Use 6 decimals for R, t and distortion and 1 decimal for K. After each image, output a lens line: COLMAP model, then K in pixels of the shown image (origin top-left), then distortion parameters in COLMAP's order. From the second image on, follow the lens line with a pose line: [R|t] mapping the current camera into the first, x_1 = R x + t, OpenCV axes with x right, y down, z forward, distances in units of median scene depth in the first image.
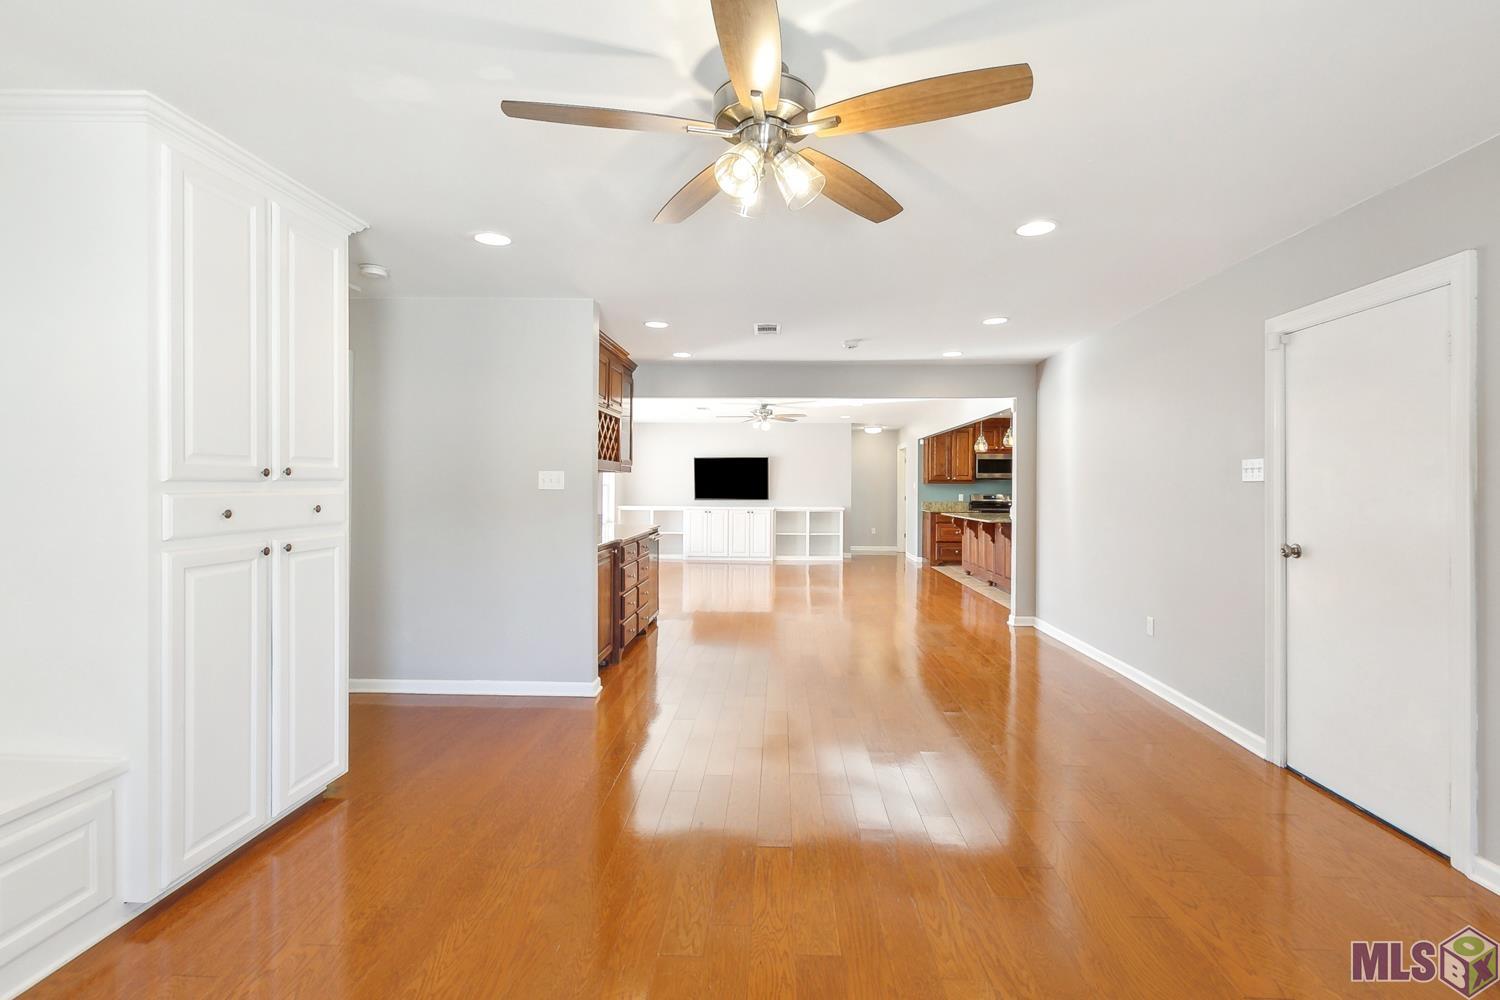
lens RADIAL K [[691.9, 0, 750.6], [0, 691.9, 506.4], [0, 0, 1]] dist [-0.001623, -0.000252]
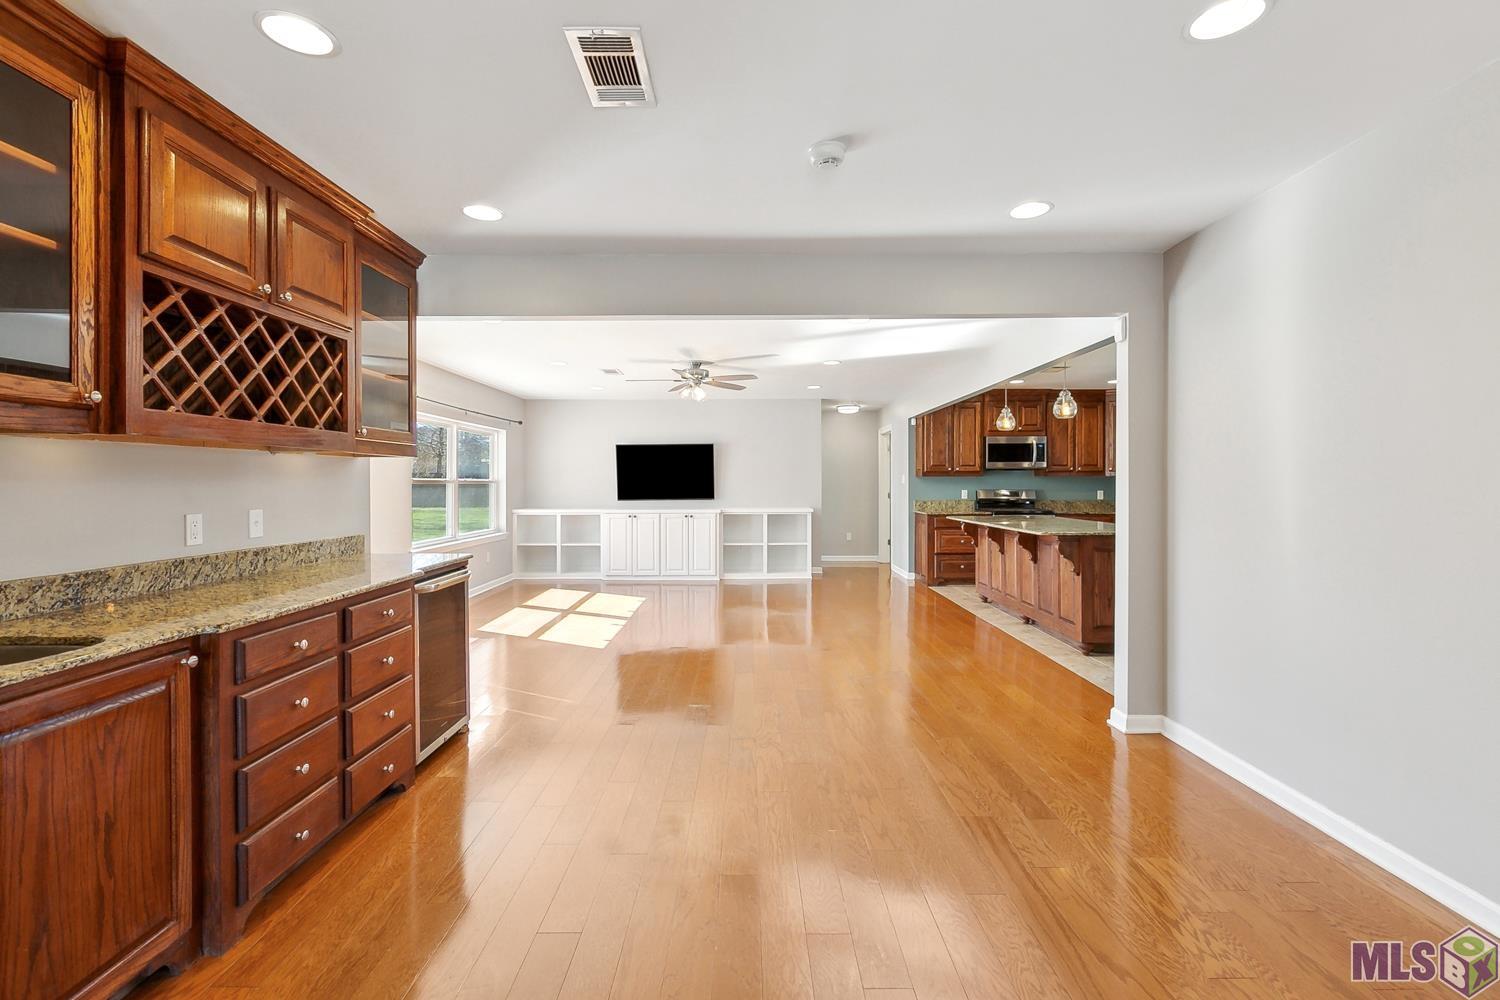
lens RADIAL K [[674.2, 0, 748.4], [0, 674.2, 509.8], [0, 0, 1]] dist [0.001484, 0.000289]
pose [[0.999129, -0.009628, 0.040610, 0.035091], [0.009152, 0.999887, 0.011889, -0.006721], [-0.040720, -0.011507, 0.999104, 0.266401]]
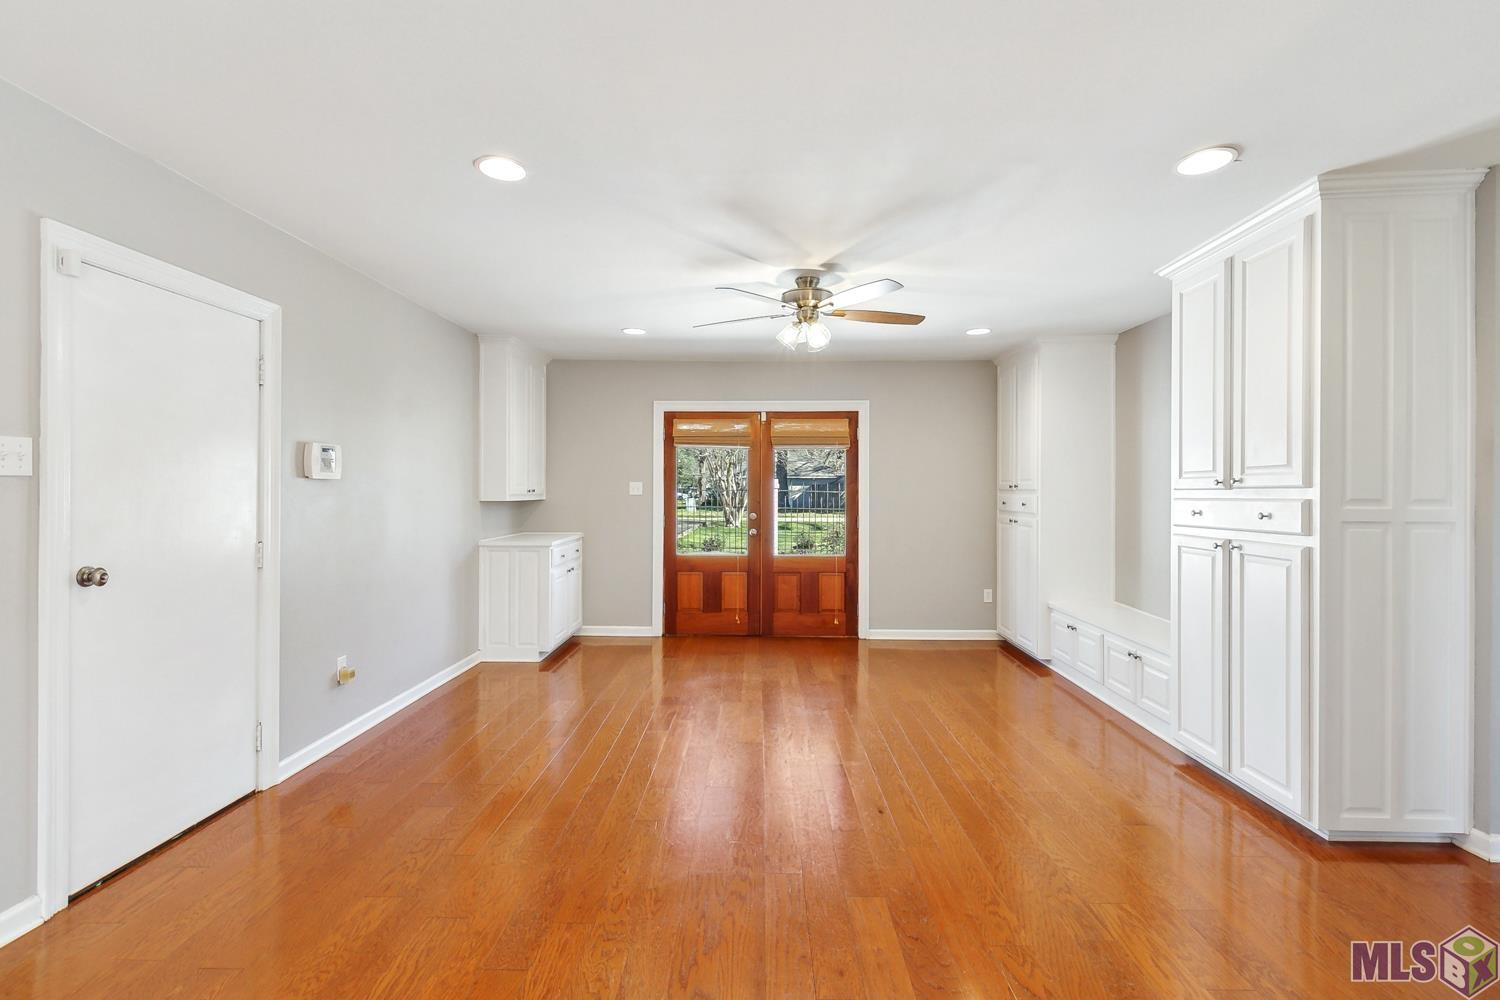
lens RADIAL K [[674.2, 0, 748.4], [0, 674.2, 509.8], [0, 0, 1]] dist [0.001484, 0.000289]
pose [[-0.999596, -0.006165, -0.027734, 0.036434], [-0.007756, 0.998308, 0.057625, -0.013060], [0.027331, 0.057817, -0.997953, 0.457026]]
